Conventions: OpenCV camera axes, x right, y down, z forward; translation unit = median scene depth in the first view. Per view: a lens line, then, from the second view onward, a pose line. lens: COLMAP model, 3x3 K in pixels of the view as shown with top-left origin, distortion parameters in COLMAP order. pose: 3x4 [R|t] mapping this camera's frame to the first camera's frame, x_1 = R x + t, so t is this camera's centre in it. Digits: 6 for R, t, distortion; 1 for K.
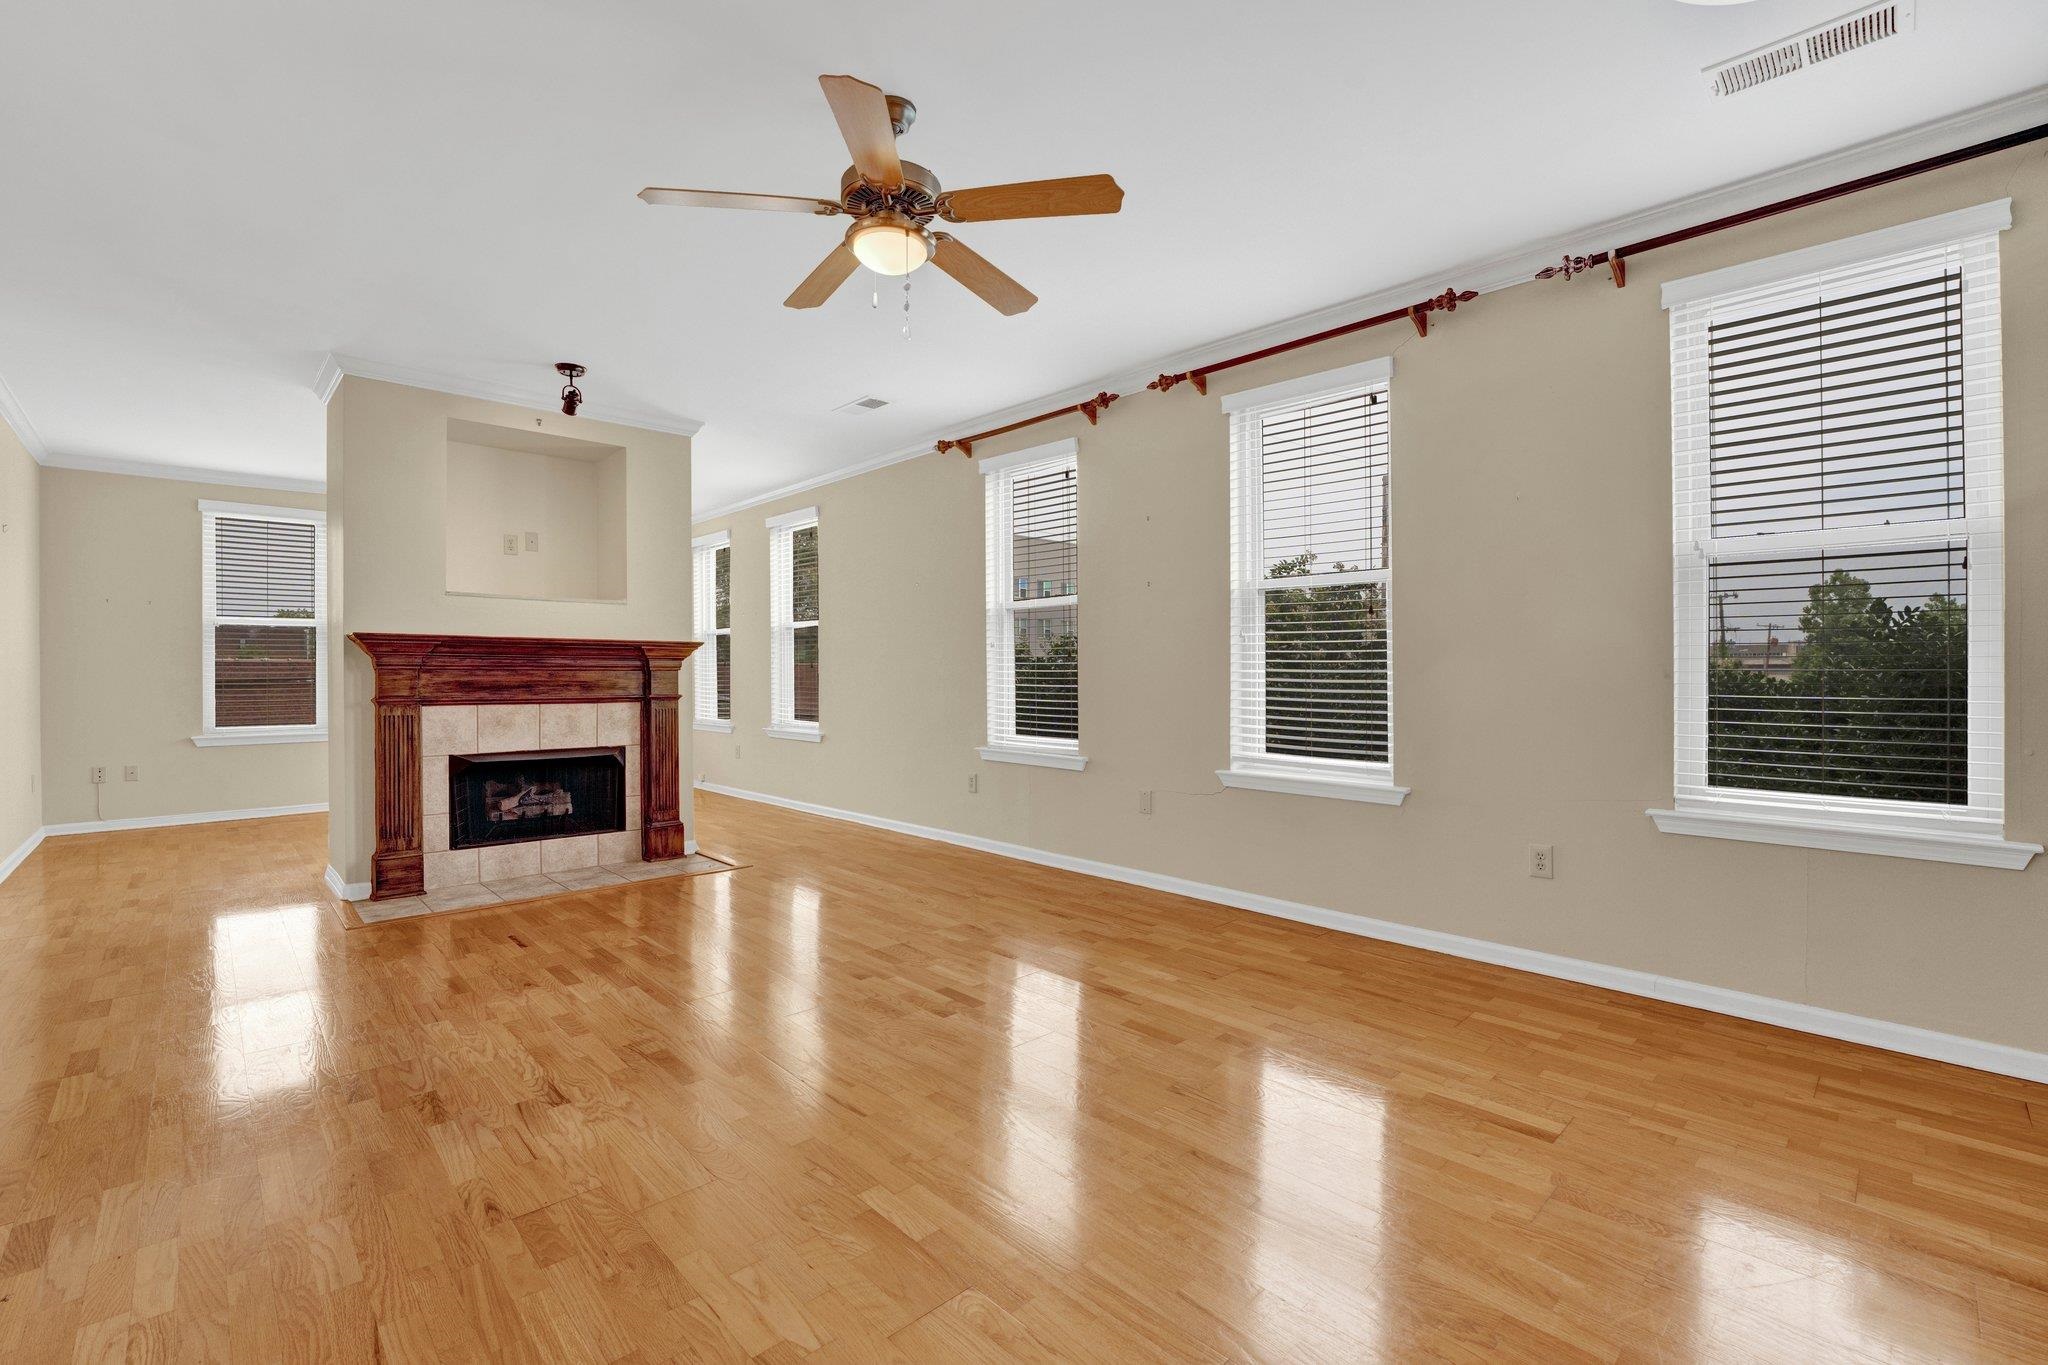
lens RADIAL K [[880.8, 0, 1021.8], [0, 880.8, 678.3], [0, 0, 1]] dist [-0.022480, 0.002111]
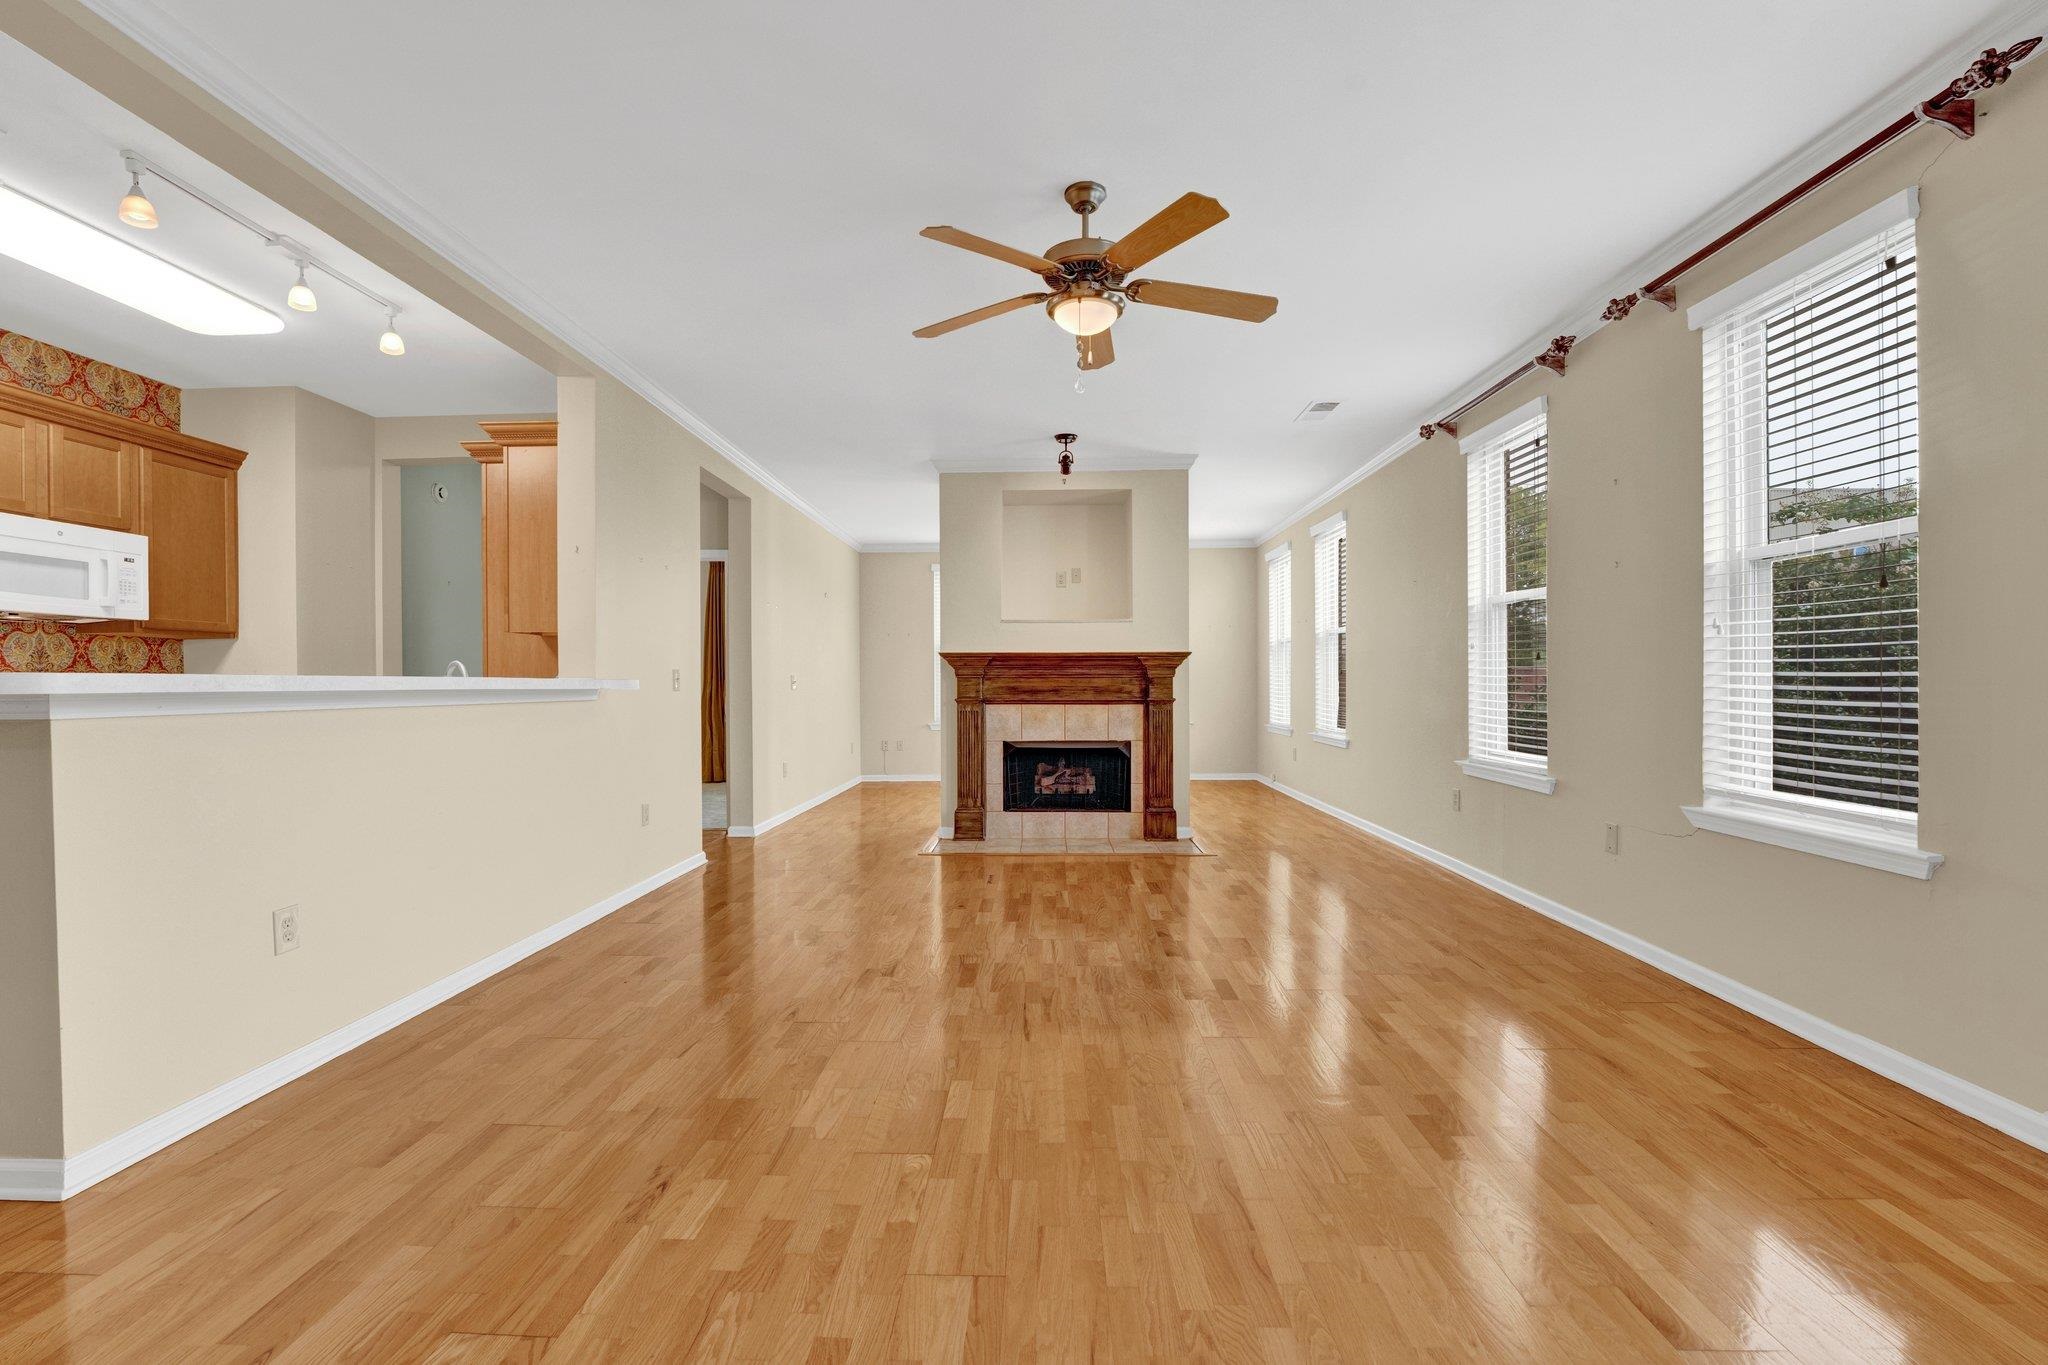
lens RADIAL K [[880.8, 0, 1020.5], [0, 880.8, 694.3], [0, 0, 1]] dist [-0.022480, 0.002111]
pose [[0.702942, 0.007663, -0.711206, 0.321127], [0.001036, 0.999930, 0.011797, -0.000458], [0.711246, -0.009029, 0.702885, 0.062193]]
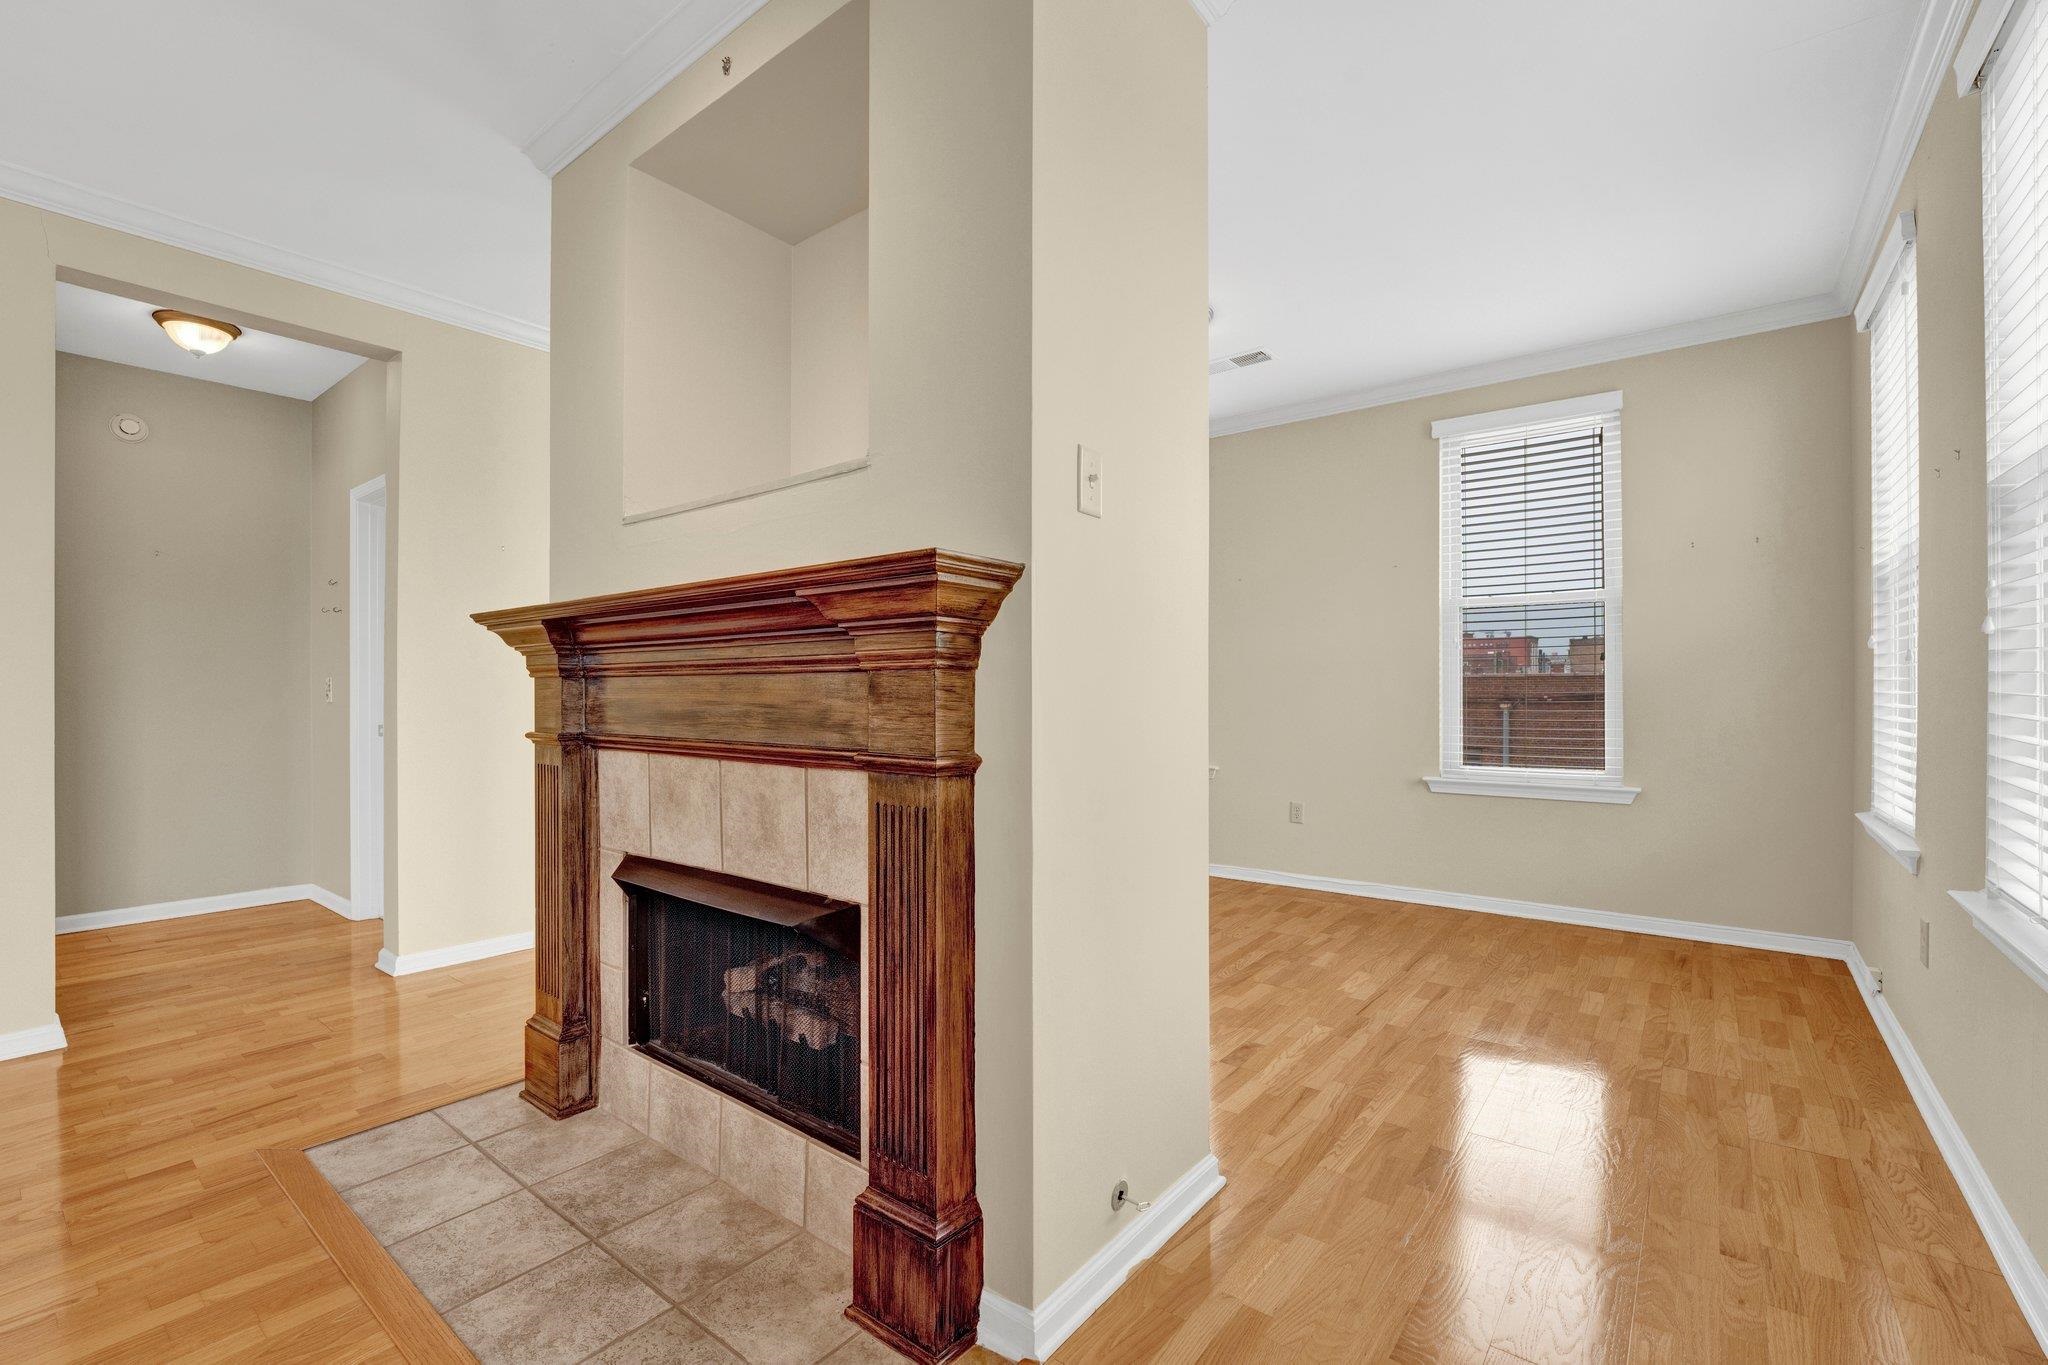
lens RADIAL K [[880.8, 0, 1023.7], [0, 880.8, 695.9], [0, 0, 1]] dist [-0.022480, 0.002111]
pose [[0.139520, 0.005453, -0.990204, -0.136749], [0.000085, 0.999985, 0.005519, -0.002086], [0.990219, -0.000854, 0.139518, 1.123770]]
